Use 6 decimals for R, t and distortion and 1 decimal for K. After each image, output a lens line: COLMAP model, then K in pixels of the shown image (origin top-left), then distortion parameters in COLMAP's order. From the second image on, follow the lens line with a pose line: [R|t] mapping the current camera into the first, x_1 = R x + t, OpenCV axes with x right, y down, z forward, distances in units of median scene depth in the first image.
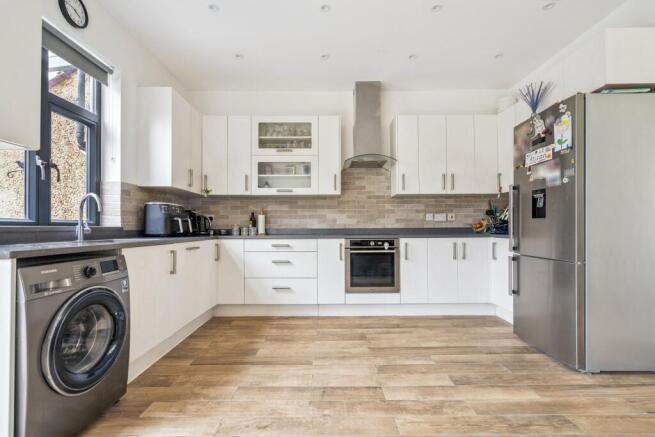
lens RADIAL K [[299.6, 0, 327.5], [0, 299.6, 227.6], [0, 0, 1]] dist [-0.001206, 0.000065]
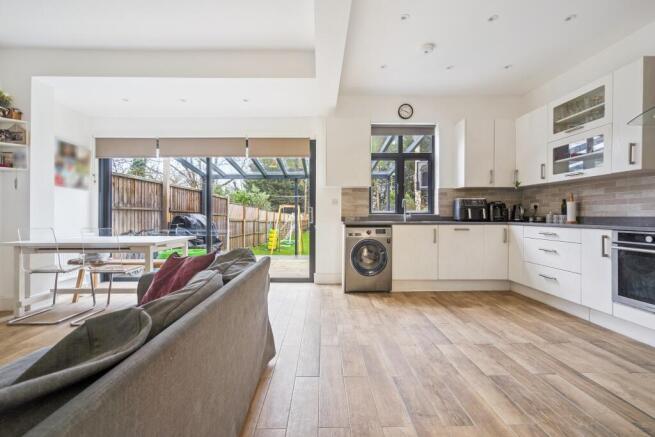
lens RADIAL K [[302.8, 0, 327.5], [0, 302.8, 218.5], [0, 0, 1]] dist [-0.001447, 0.000174]
pose [[0.013449, 0.014193, -0.999809, 0.831359], [0.001919, 0.999897, 0.014220, -0.005304], [0.999908, -0.002110, 0.013421, 0.269235]]
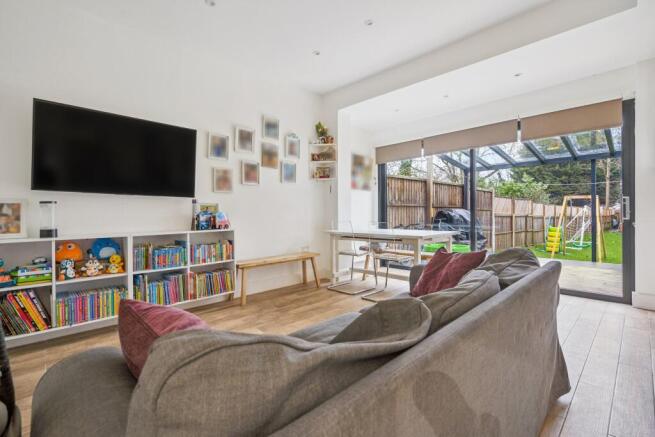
lens RADIAL K [[304.5, 0, 323.7], [0, 304.5, 215.3], [0, 0, 1]] dist [0.001150, 0.000571]
pose [[-0.721904, 0.019969, -0.691705, 0.818256], [0.015915, 0.999798, 0.012254, -0.004963], [0.691810, -0.002162, -0.722076, 0.247682]]
